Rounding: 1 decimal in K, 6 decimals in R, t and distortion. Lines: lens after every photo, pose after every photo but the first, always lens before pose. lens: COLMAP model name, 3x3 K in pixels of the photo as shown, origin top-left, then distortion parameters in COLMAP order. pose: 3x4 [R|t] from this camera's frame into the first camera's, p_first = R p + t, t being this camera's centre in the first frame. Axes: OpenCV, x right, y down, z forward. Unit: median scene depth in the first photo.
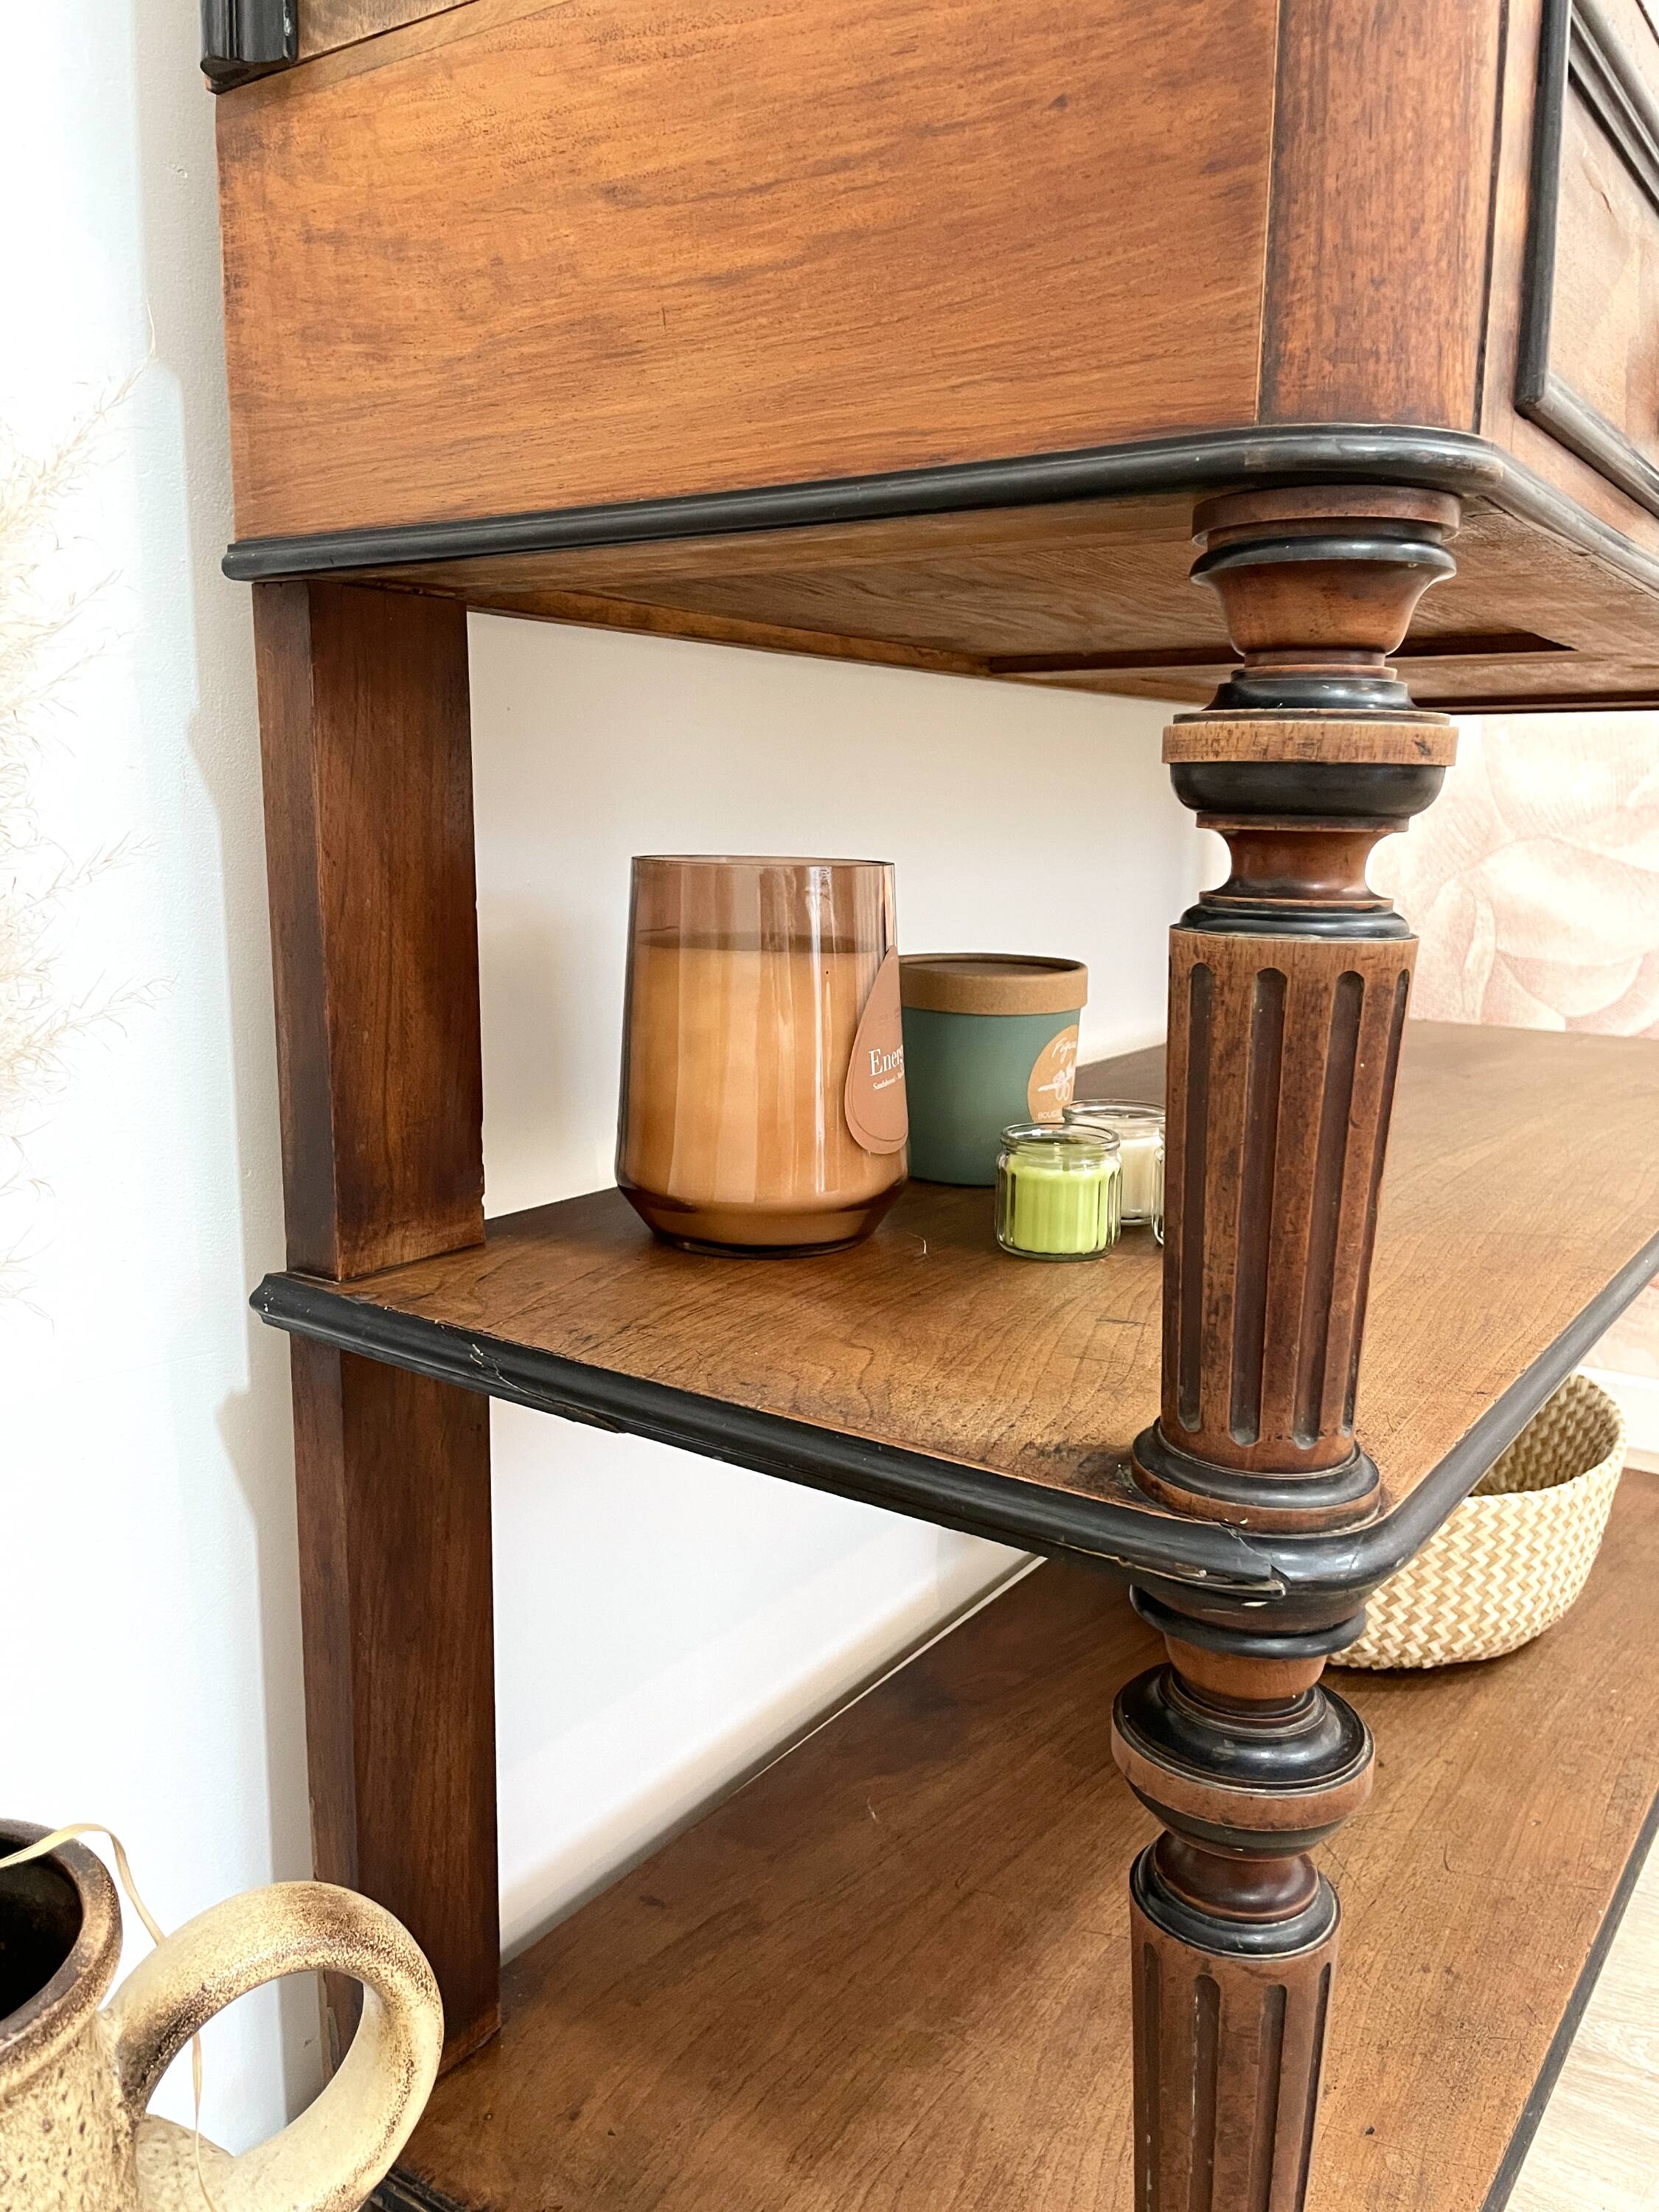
lens RADIAL K [[1672.3, 0, 844.7], [0, 1672.3, 1103.8], [0, 0, 1]] dist [0.079058, -0.111070]
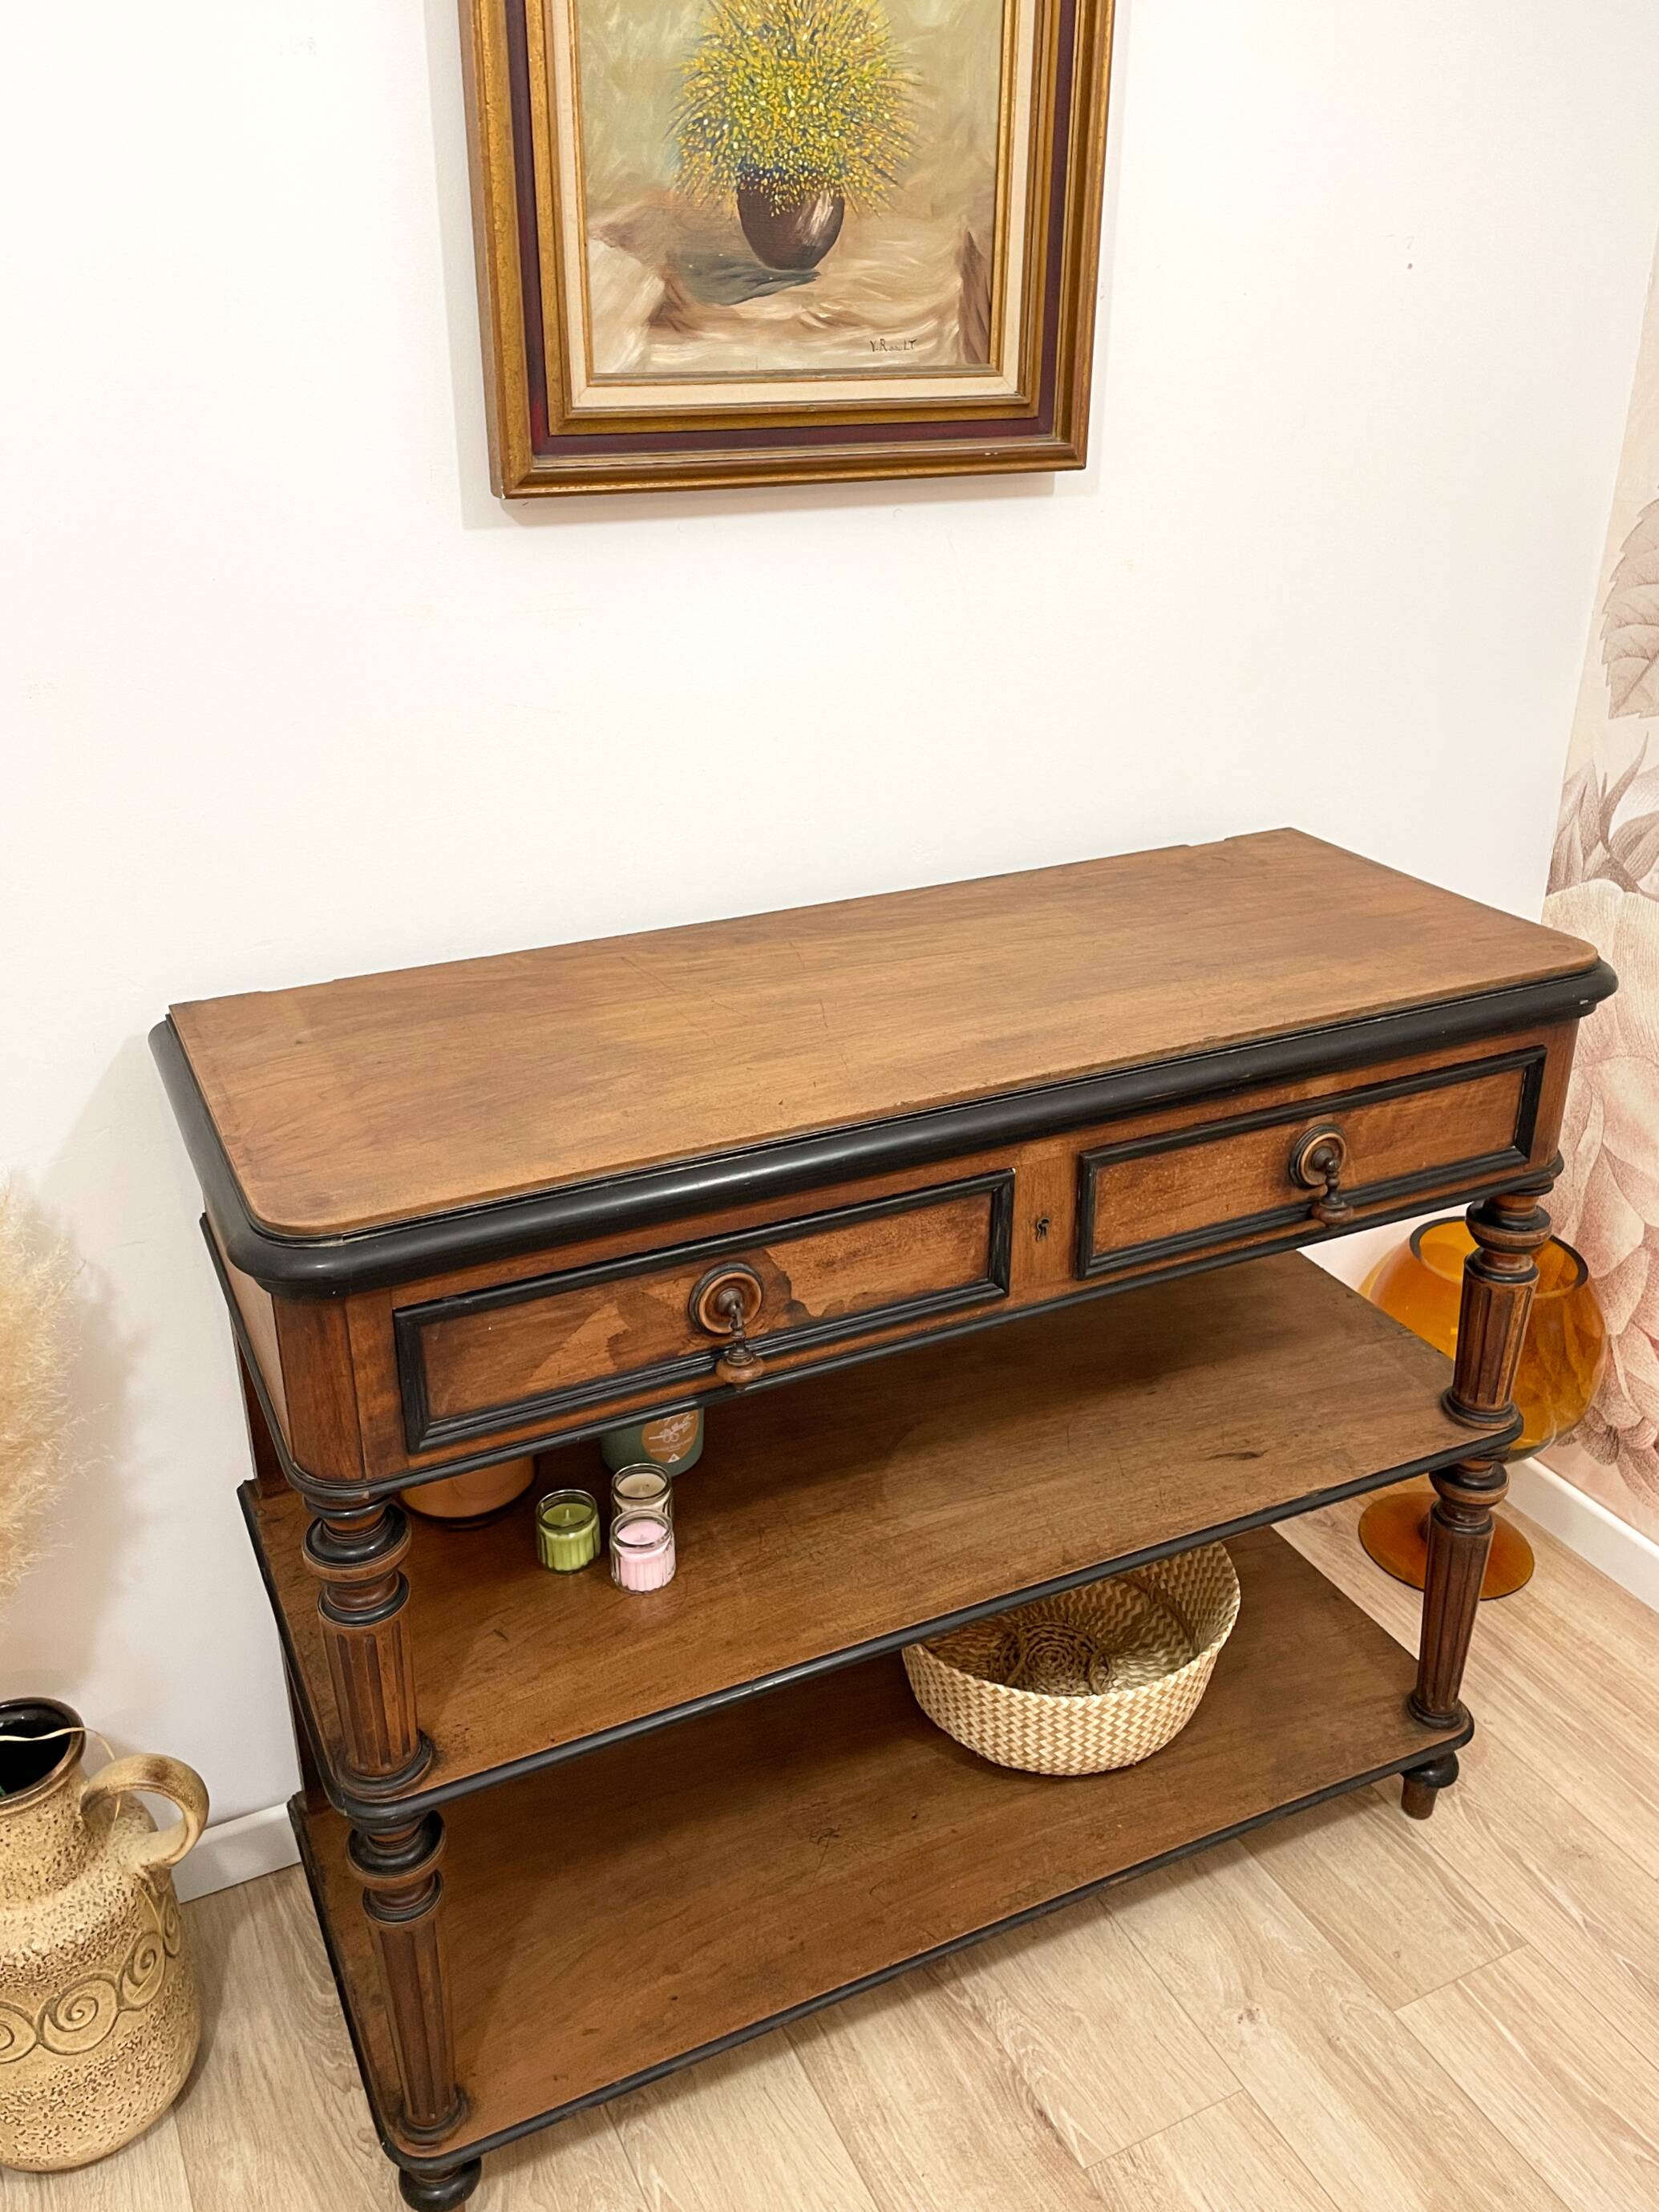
lens RADIAL K [[1816.5, 0, 844.1], [0, 1816.5, 1061.3], [0, 0, 1]] dist [0.081091, -0.112862]
pose [[0.872638, 0.187042, -0.451129, 1.304628], [-0.078879, 0.965603, 0.247769, -1.064022], [0.481955, -0.180628, 0.857376, -0.602275]]
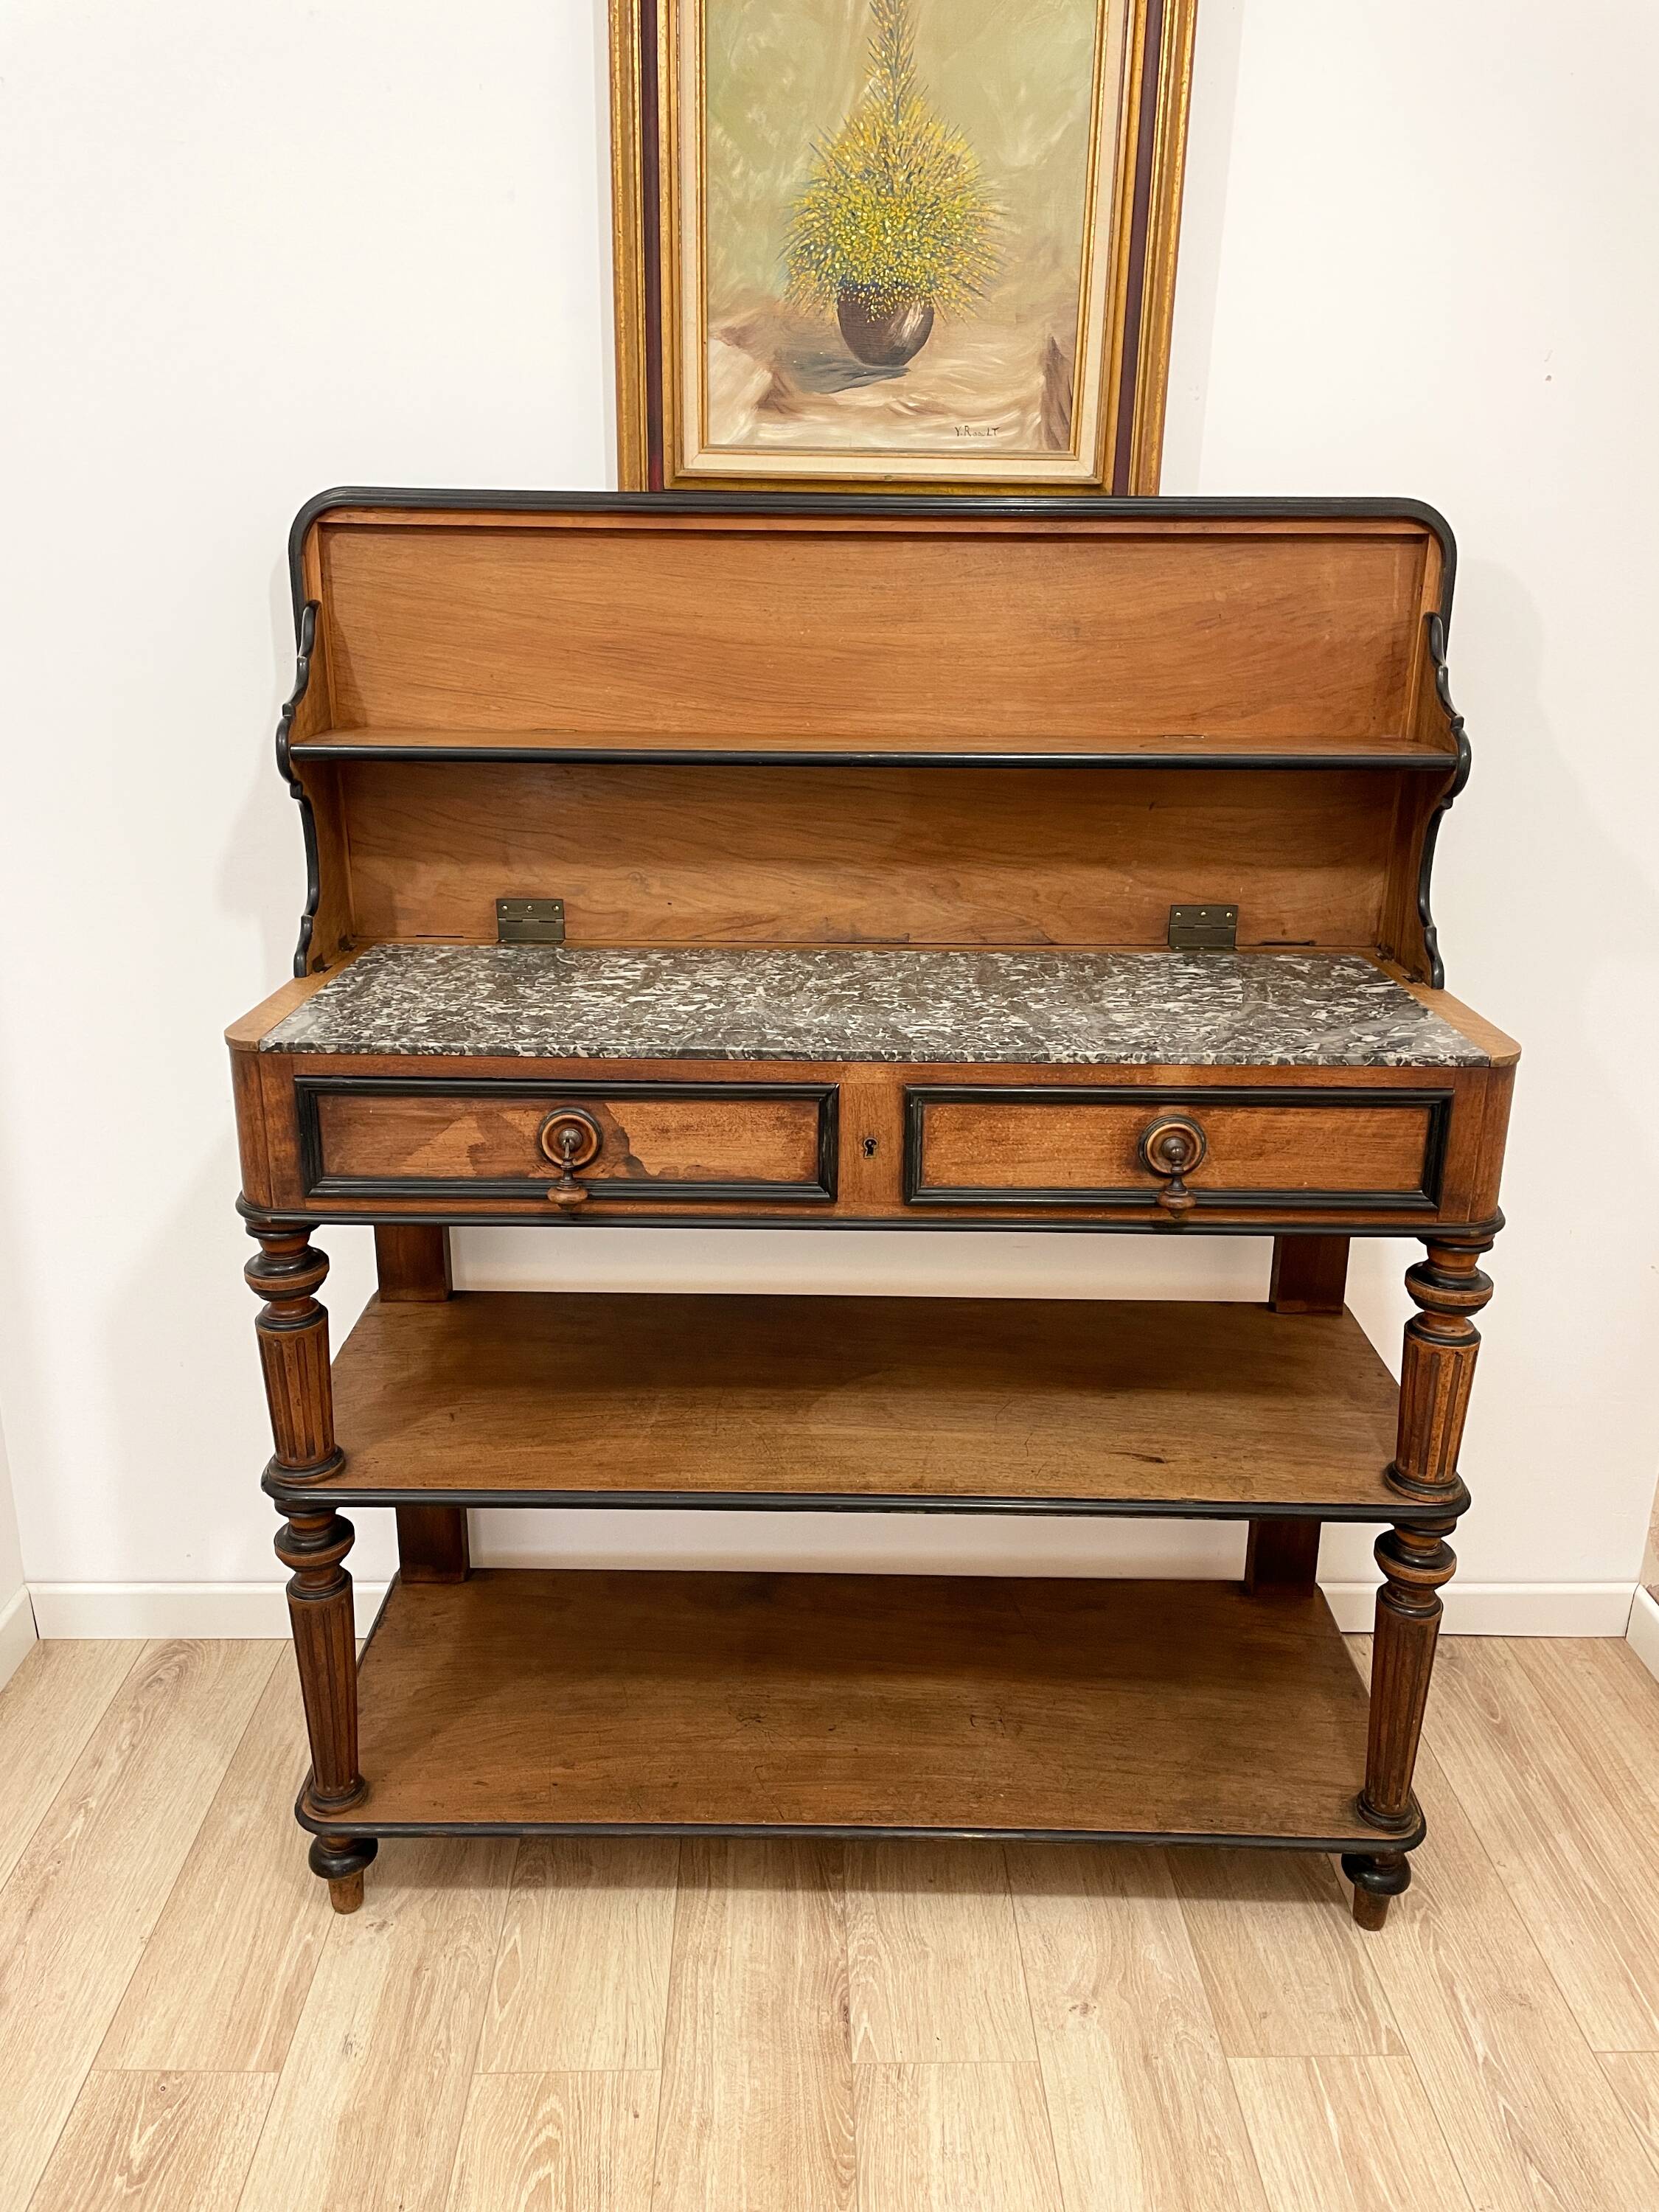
lens RADIAL K [[1672.3, 0, 838.1], [0, 1672.3, 1096.3], [0, 0, 1]] dist [0.079058, -0.111070]
pose [[0.571503, 0.249035, -0.781899, 2.209006], [-0.152600, 0.968471, 0.196920, -0.878659], [0.806286, 0.006777, 0.591486, -0.091509]]
